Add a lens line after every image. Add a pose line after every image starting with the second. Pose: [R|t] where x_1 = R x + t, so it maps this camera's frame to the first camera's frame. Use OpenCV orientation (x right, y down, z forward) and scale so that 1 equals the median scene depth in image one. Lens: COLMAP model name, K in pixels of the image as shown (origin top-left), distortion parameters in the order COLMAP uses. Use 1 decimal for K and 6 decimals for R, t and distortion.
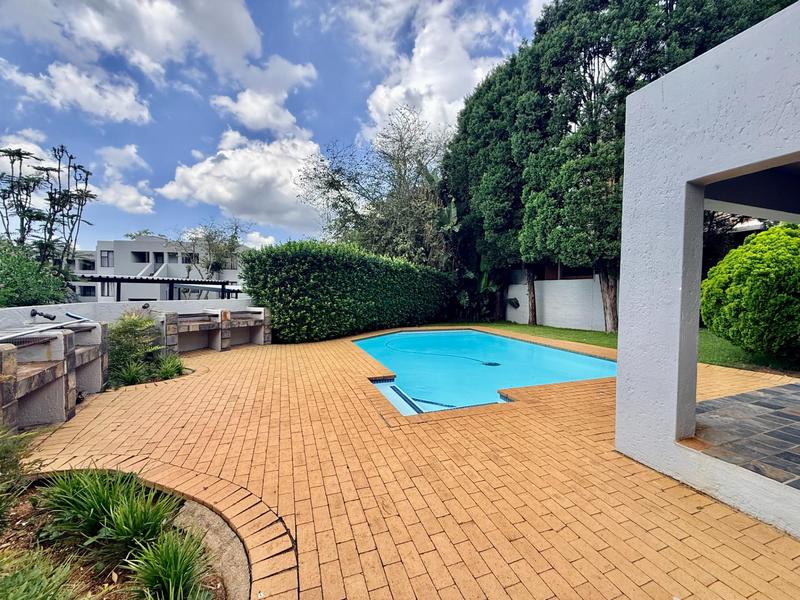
lens RADIAL K [[319.6, 0, 400.0], [0, 319.6, 300.0], [0, 0, 1]] dist [-0.002627, -0.000257]
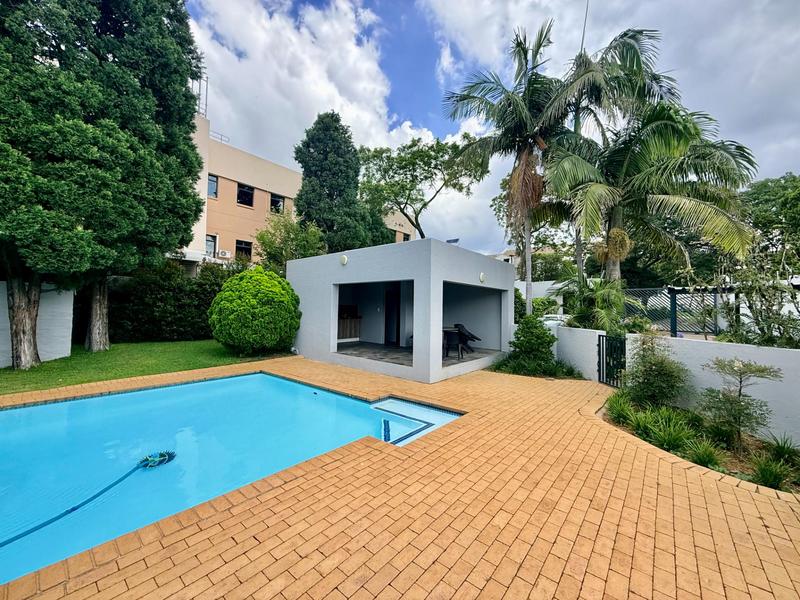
lens RADIAL K [[319.6, 0, 400.0], [0, 319.6, 300.0], [0, 0, 1]] dist [-0.002627, -0.000257]
pose [[-0.501115, 0.008938, 0.865334, -2.159054], [0.002115, 0.999956, -0.009103, -0.216953], [-0.865378, -0.002732, -0.501112, 4.098013]]
